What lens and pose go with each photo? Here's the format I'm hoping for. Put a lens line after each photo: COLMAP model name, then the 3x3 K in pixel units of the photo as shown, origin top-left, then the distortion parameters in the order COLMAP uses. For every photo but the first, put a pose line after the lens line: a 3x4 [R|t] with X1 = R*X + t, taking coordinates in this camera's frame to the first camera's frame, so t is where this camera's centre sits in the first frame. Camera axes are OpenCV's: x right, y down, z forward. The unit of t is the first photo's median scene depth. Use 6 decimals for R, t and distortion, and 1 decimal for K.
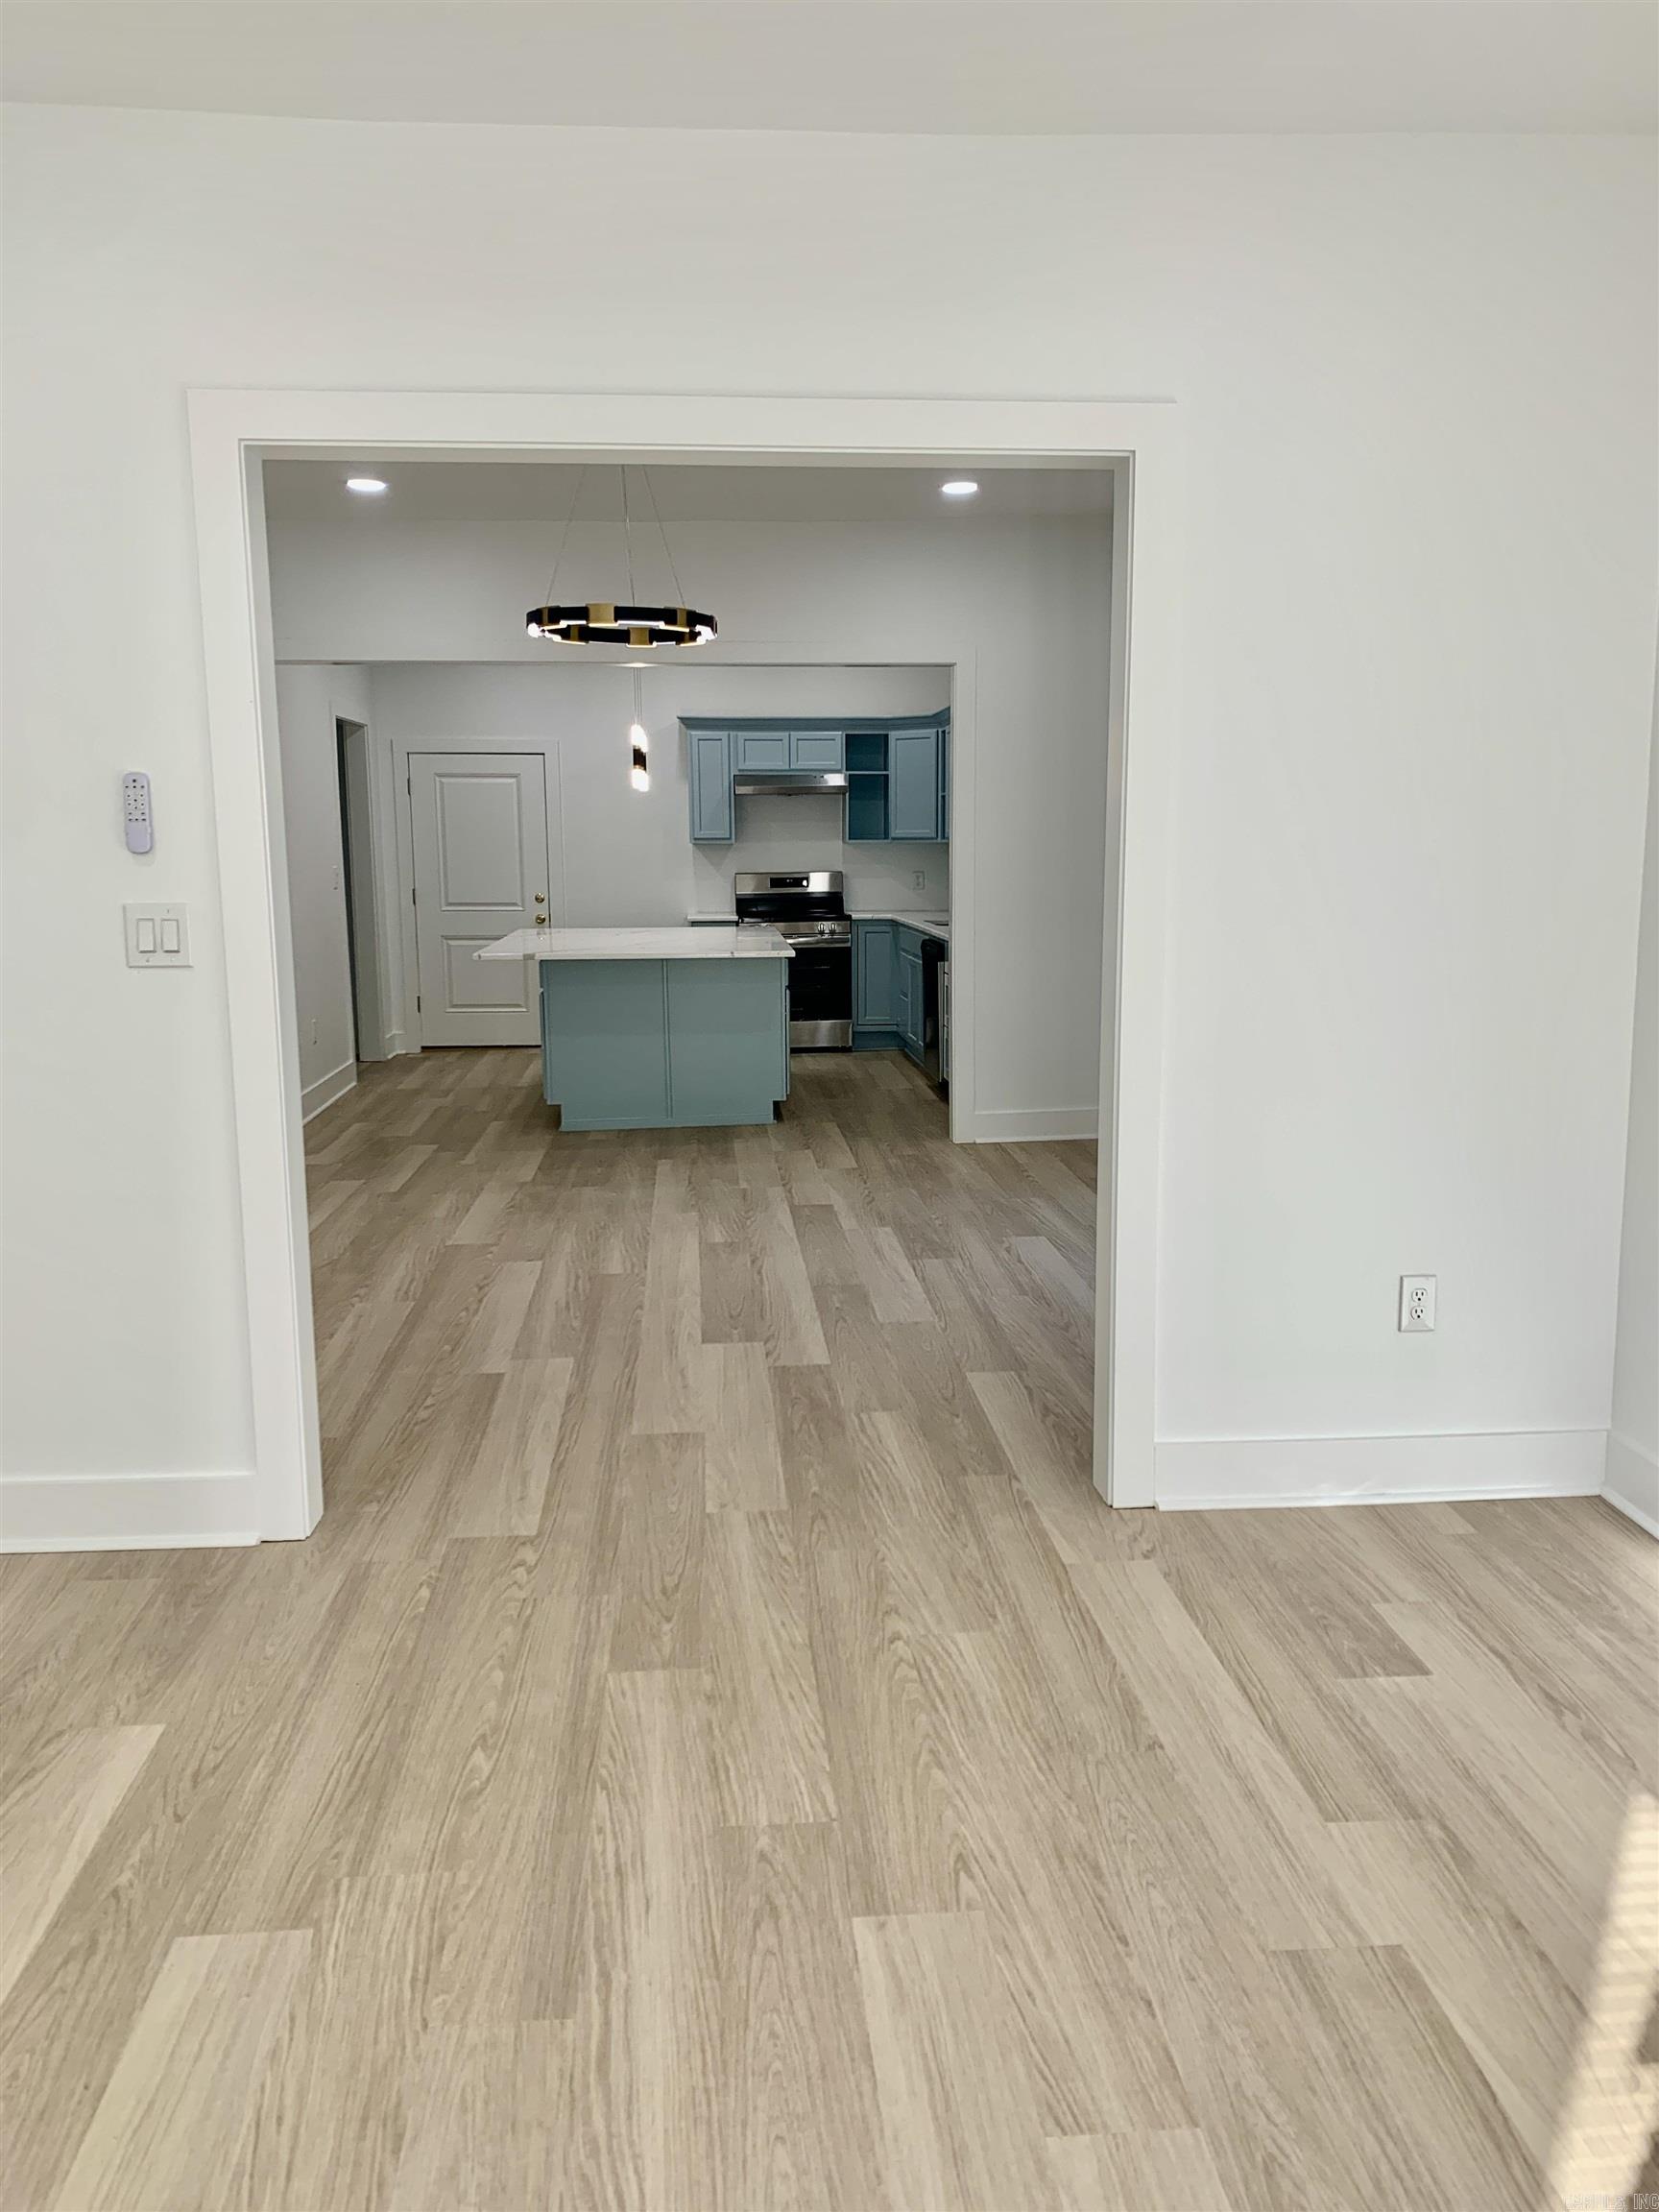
lens RADIAL K [[1687.0, 0, 829.5], [0, 1687.0, 1106.0], [0, 0, 1]] dist [0.011977, -0.001372]
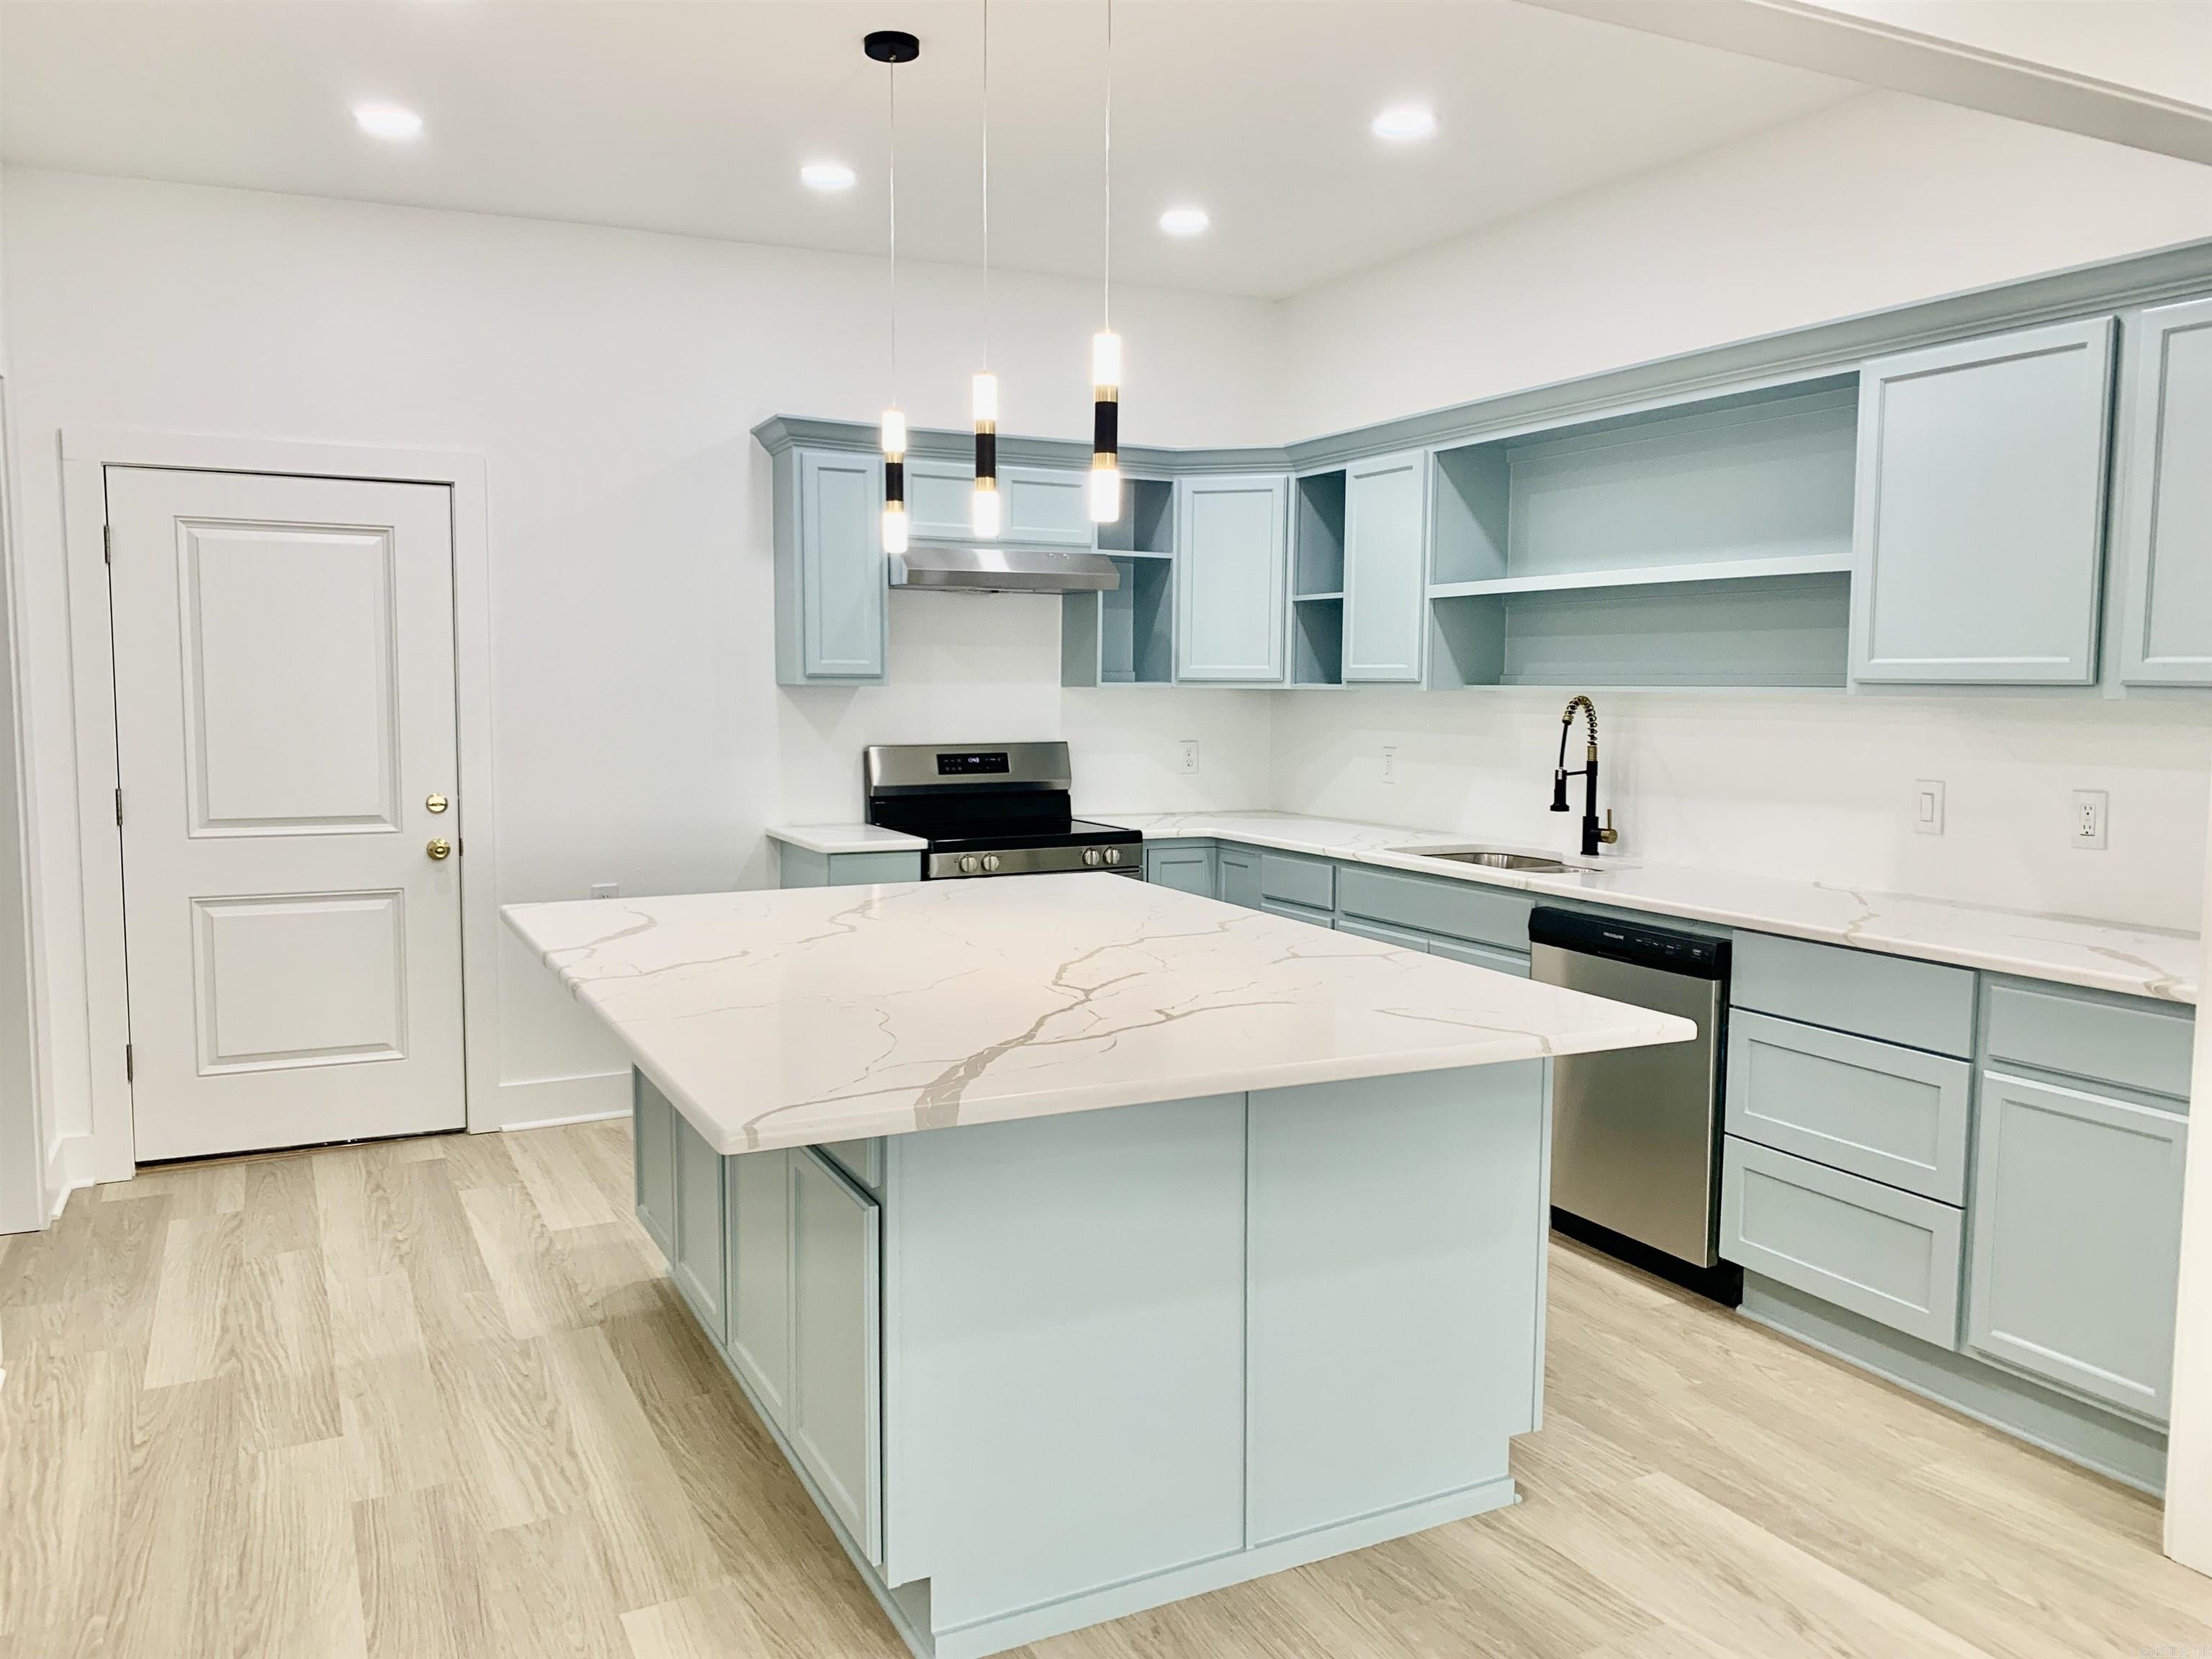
lens RADIAL K [[1687.0, 0, 1119.8], [0, 1687.0, 823.5], [0, 0, 1]] dist [0.011977, -0.001372]
pose [[0.926530, -0.024408, 0.375428, -0.380685], [0.050023, 0.997025, -0.058634, -0.182374], [-0.372880, 0.073107, 0.924995, 1.145495]]
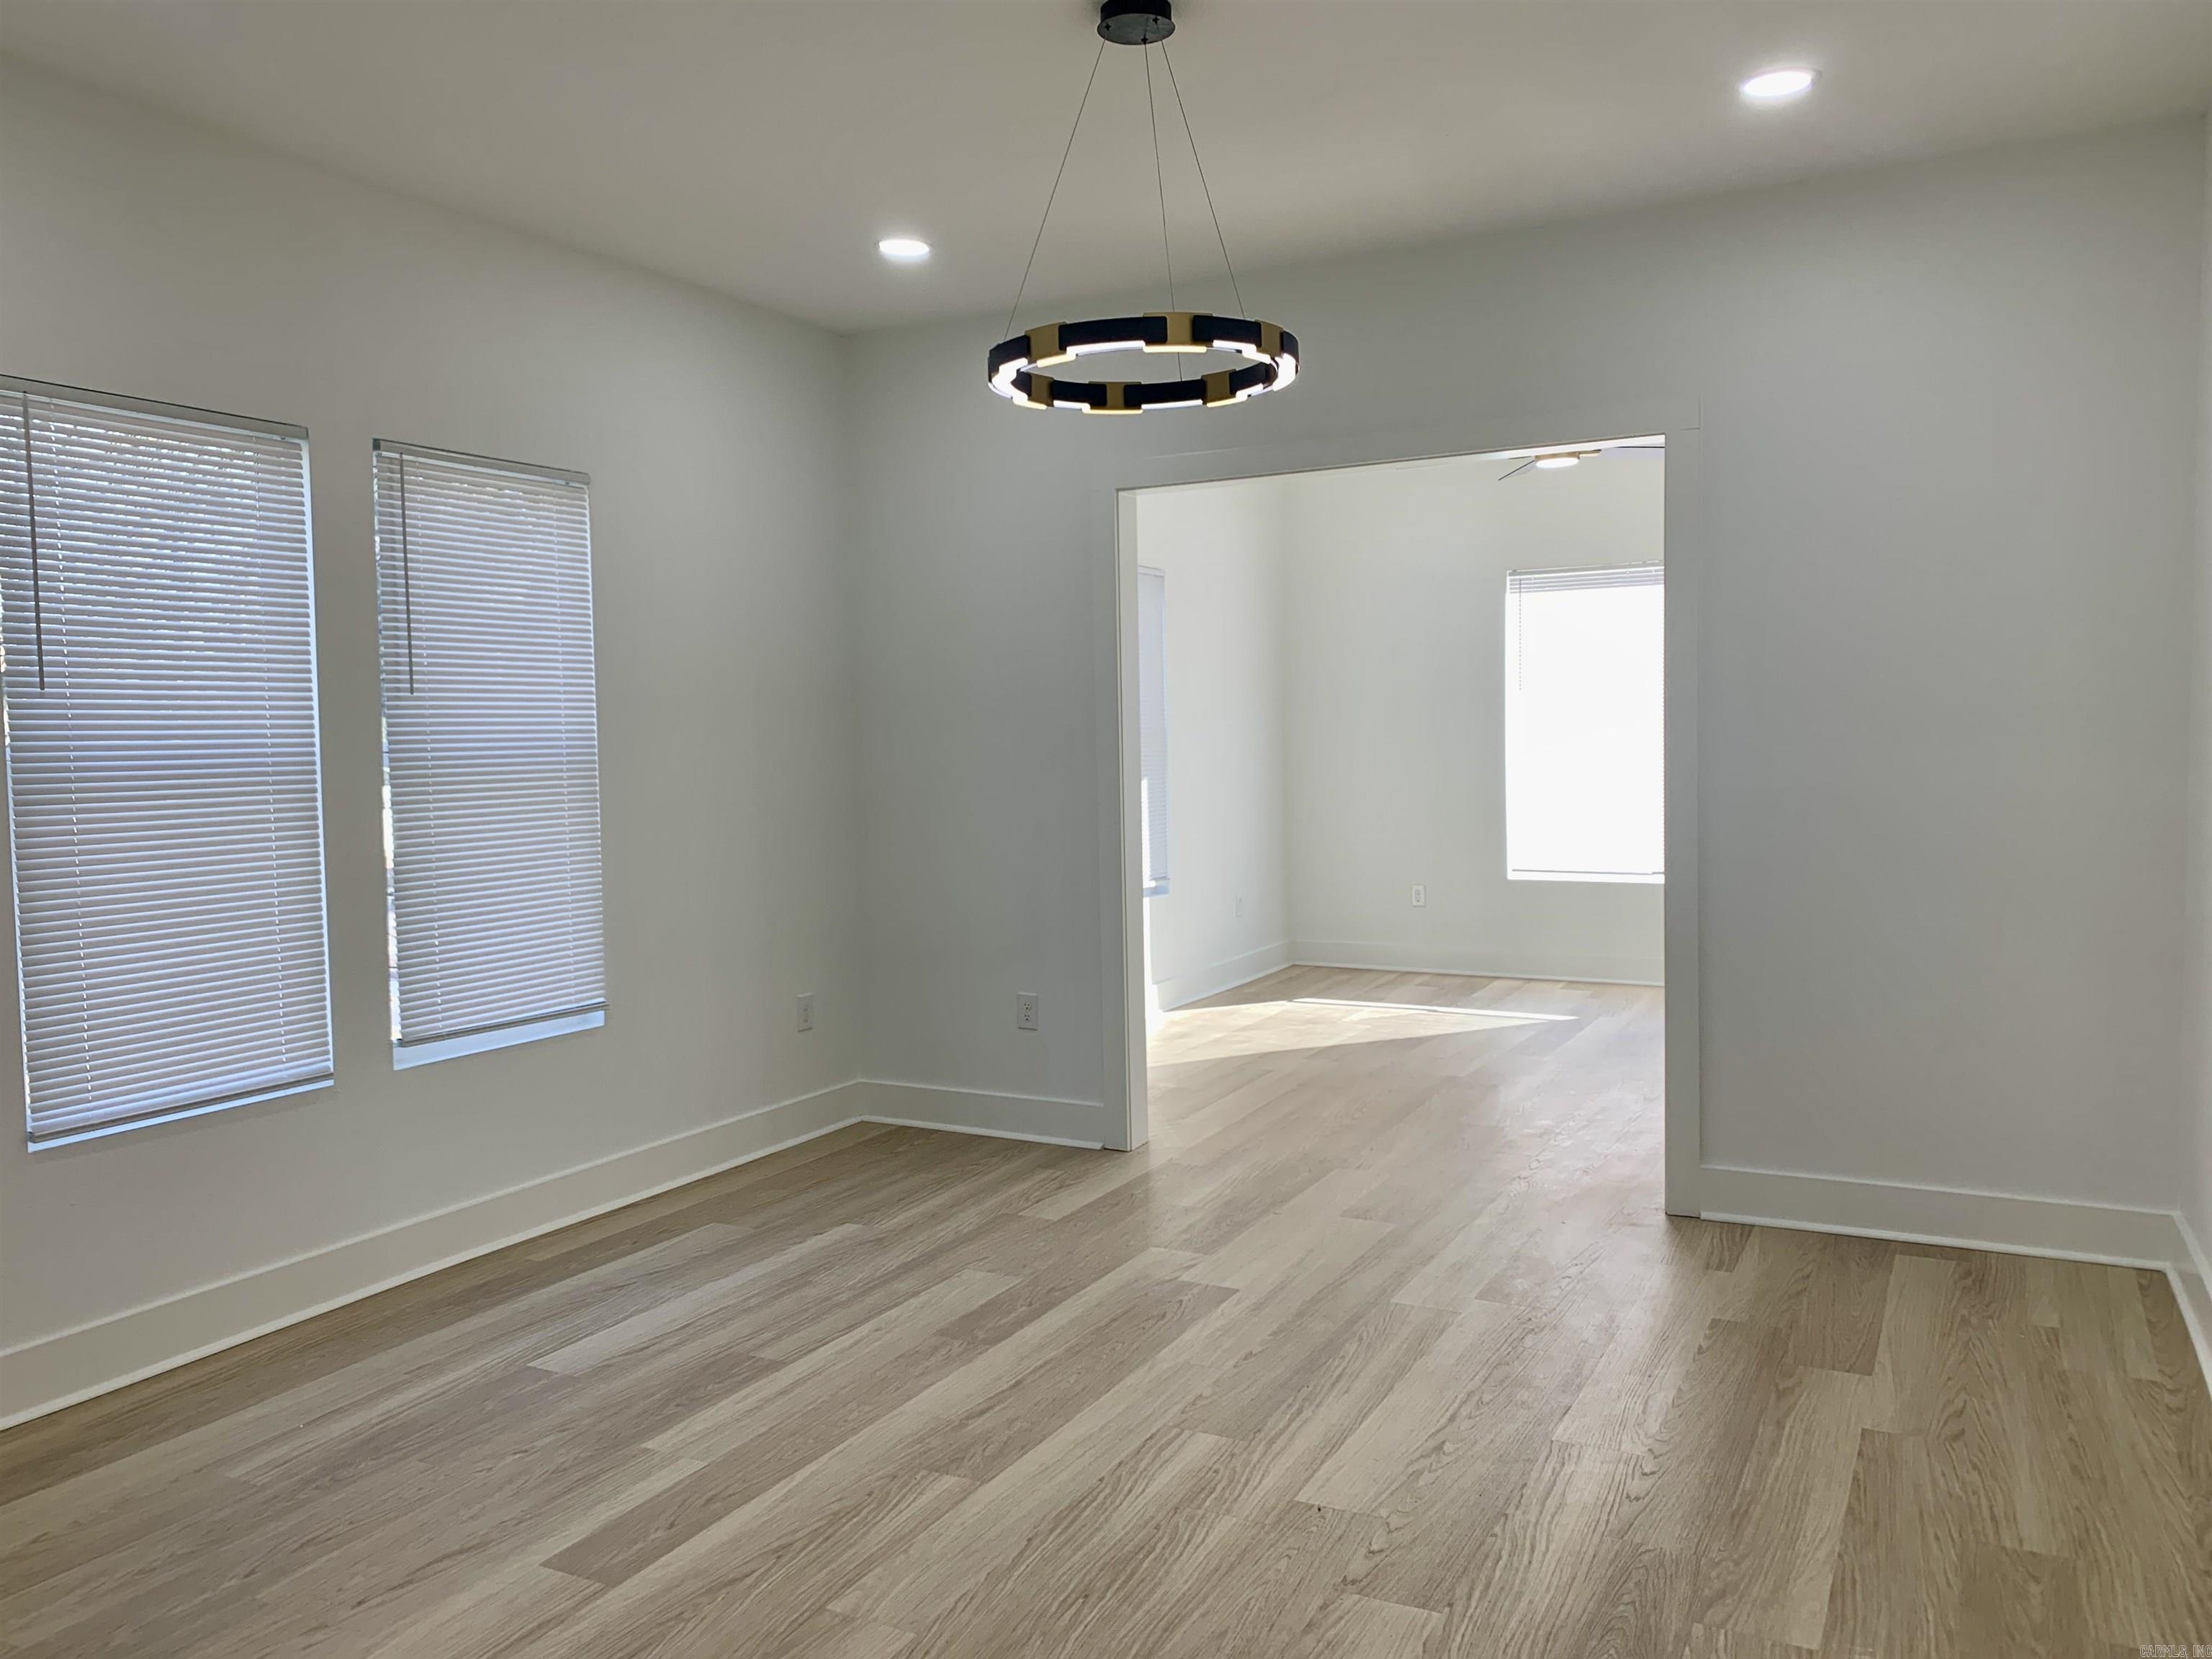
lens RADIAL K [[1784.1, 0, 1056.8], [0, 1784.1, 801.4], [0, 0, 1]] dist [0.070292, -0.088230]
pose [[-0.840358, -0.002909, 0.542023, -0.446048], [0.105480, 0.979991, 0.168796, -0.244965], [-0.531669, 0.199021, -0.823237, 1.579610]]
